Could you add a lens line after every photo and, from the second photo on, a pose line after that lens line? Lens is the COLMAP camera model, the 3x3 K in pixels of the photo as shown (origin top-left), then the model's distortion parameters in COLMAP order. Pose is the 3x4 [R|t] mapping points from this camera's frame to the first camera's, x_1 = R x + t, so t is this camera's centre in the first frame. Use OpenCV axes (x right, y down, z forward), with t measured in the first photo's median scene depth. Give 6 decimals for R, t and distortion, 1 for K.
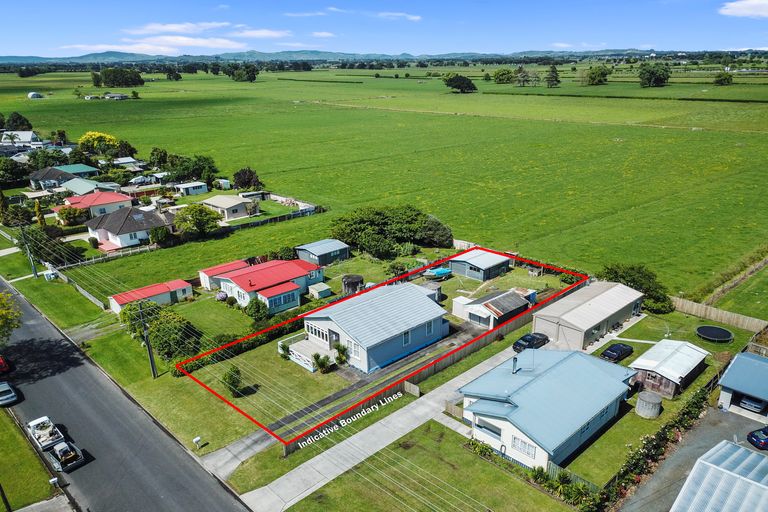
lens RADIAL K [[584.0, 0, 384.0], [0, 584.0, 256.0], [0, 0, 1]] dist [0.022630, -0.002615]
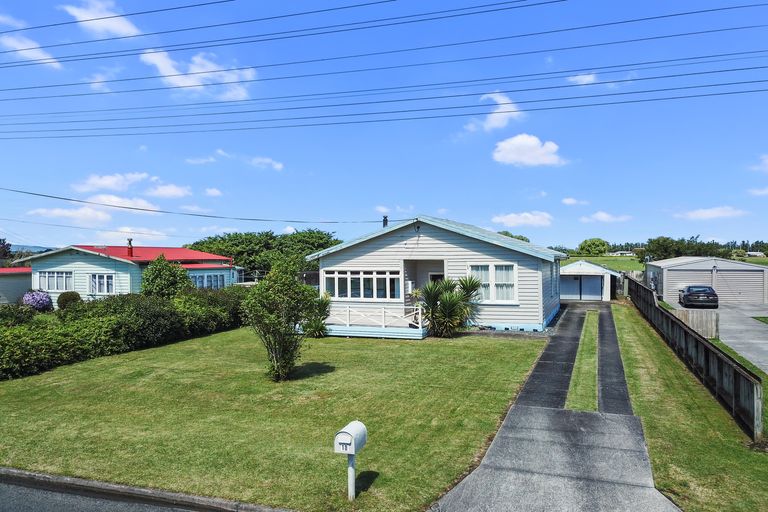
lens RADIAL K [[590.2, 0, 384.0], [0, 590.2, 256.0], [0, 0, 1]] dist [0.014294, 0.003273]
pose [[0.898578, 0.004455, 0.438792, -0.234557], [0.132505, 0.950516, -0.281001, 0.189138], [-0.418330, 0.310644, 0.853522, 0.500718]]
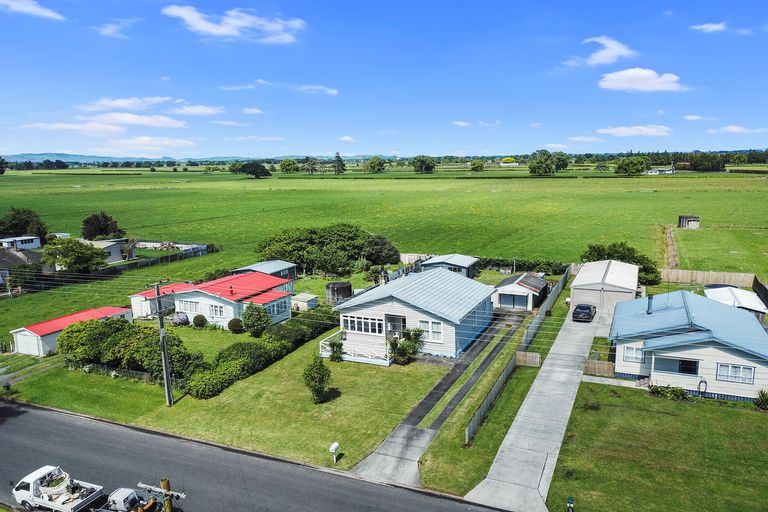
lens RADIAL K [[584.0, 0, 384.0], [0, 584.0, 256.0], [0, 0, 1]] dist [0.022630, -0.002615]
pose [[0.928546, -0.064139, 0.365634, -0.296959], [0.122479, 0.982738, -0.138652, 0.122218], [-0.350429, 0.173528, 0.920374, 0.210351]]
